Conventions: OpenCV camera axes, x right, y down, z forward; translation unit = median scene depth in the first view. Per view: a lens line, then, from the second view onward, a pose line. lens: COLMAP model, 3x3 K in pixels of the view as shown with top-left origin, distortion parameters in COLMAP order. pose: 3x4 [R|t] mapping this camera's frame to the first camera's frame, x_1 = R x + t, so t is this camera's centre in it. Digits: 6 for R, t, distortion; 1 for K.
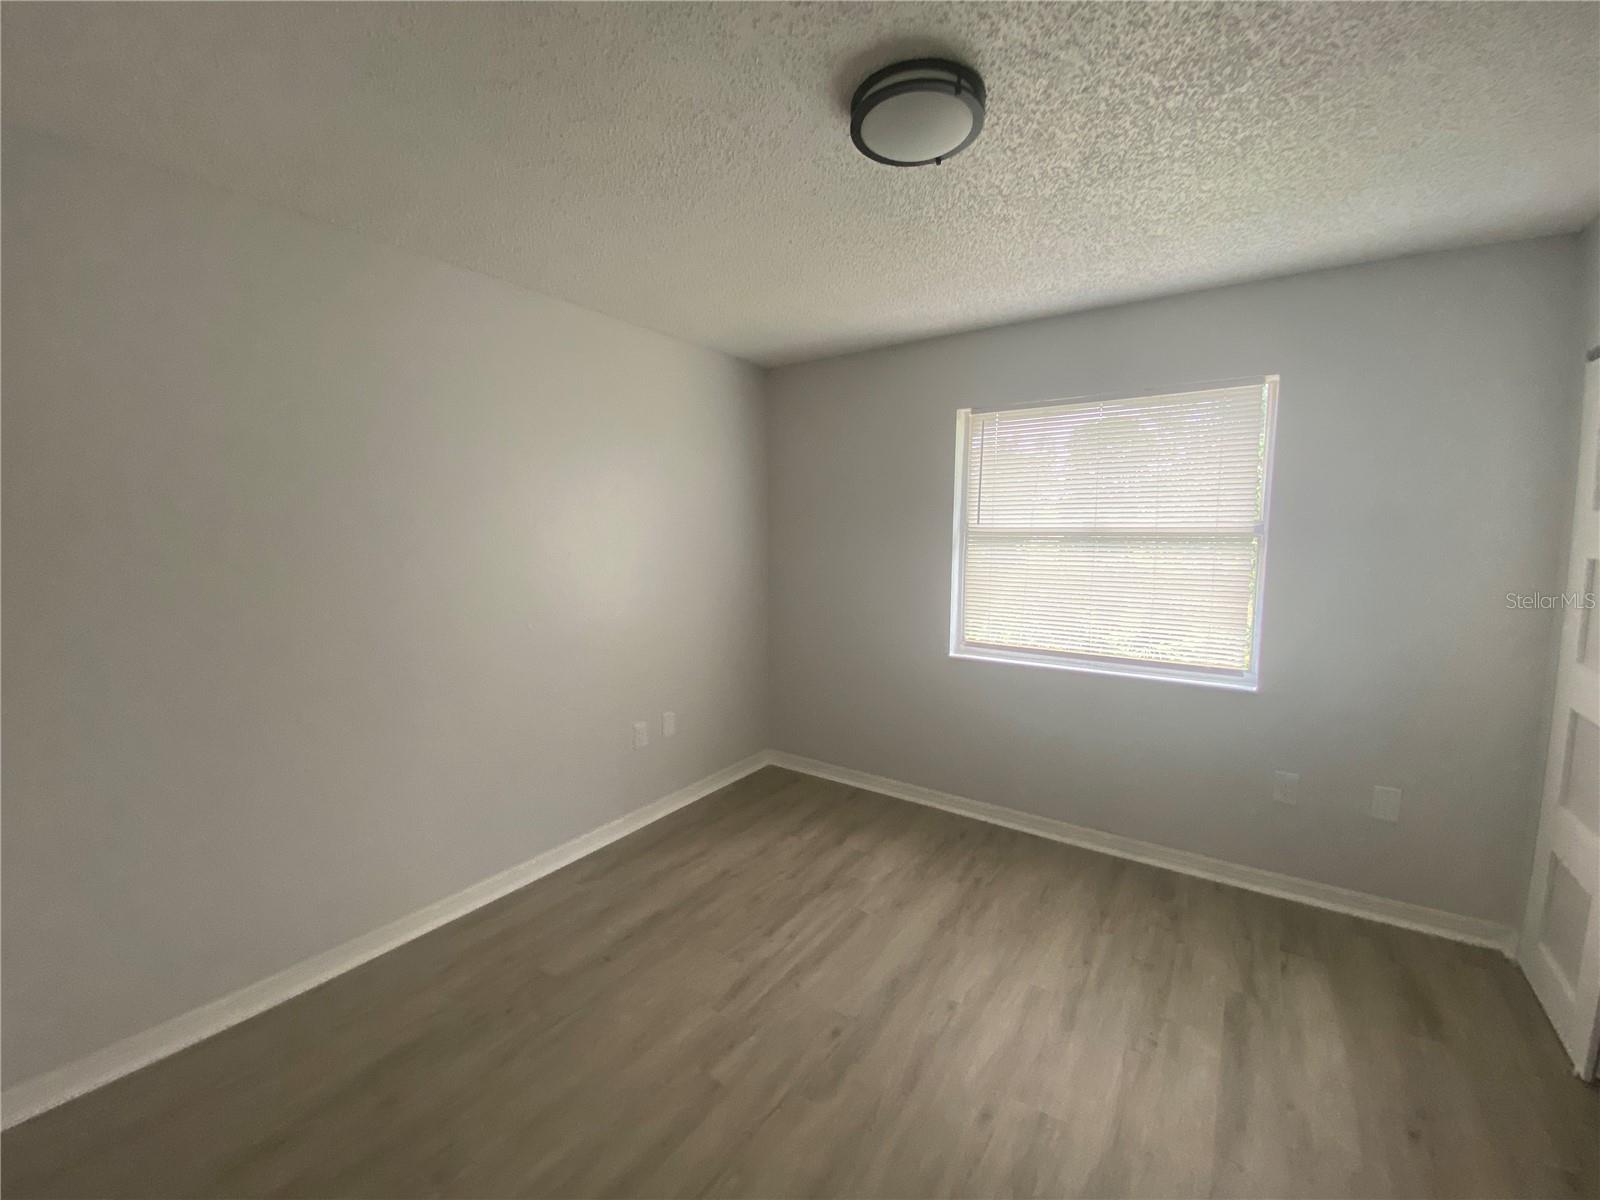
lens RADIAL K [[657.4, 0, 795.7], [0, 657.4, 595.7], [0, 0, 1]] dist [0.041557, -0.026487]
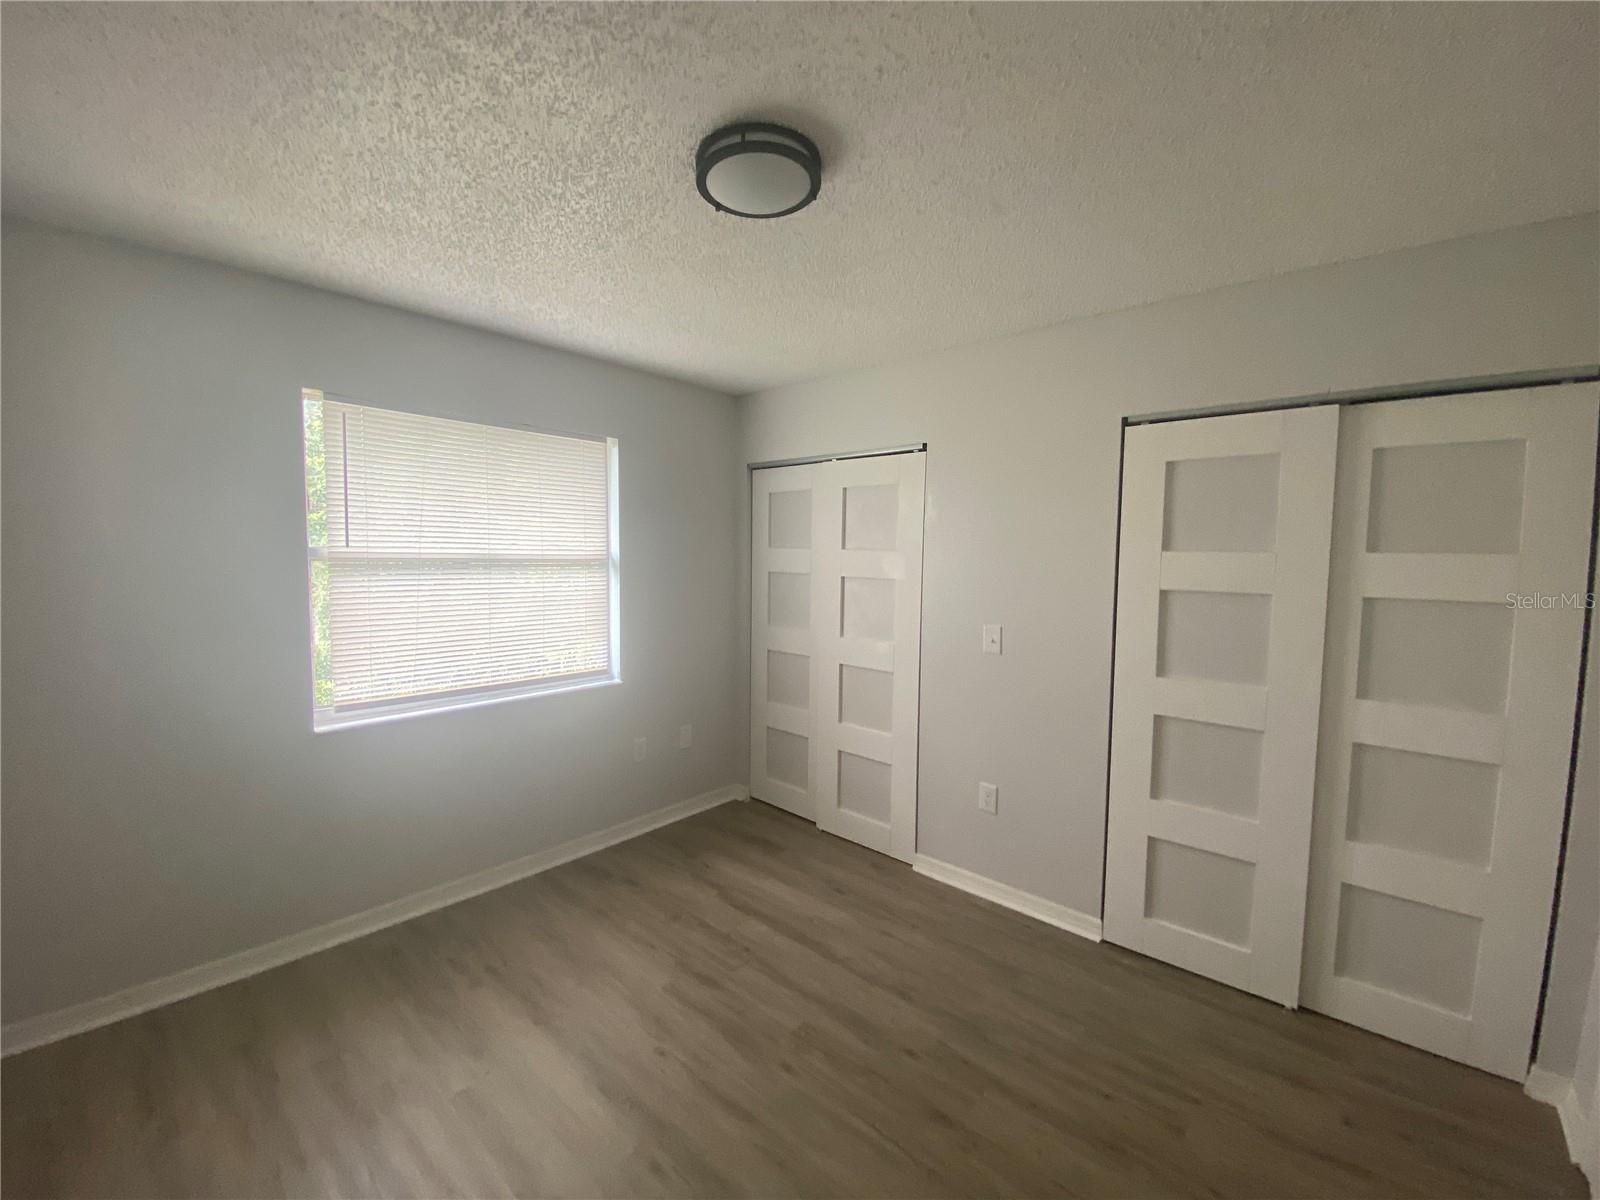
lens RADIAL K [[657.4, 0, 795.7], [0, 657.4, 595.7], [0, 0, 1]] dist [0.041557, -0.026487]
pose [[0.134893, -0.062888, 0.988862, -0.495265], [0.085200, 0.995024, 0.051658, -0.059168], [-0.987190, 0.077283, 0.139580, 0.467562]]
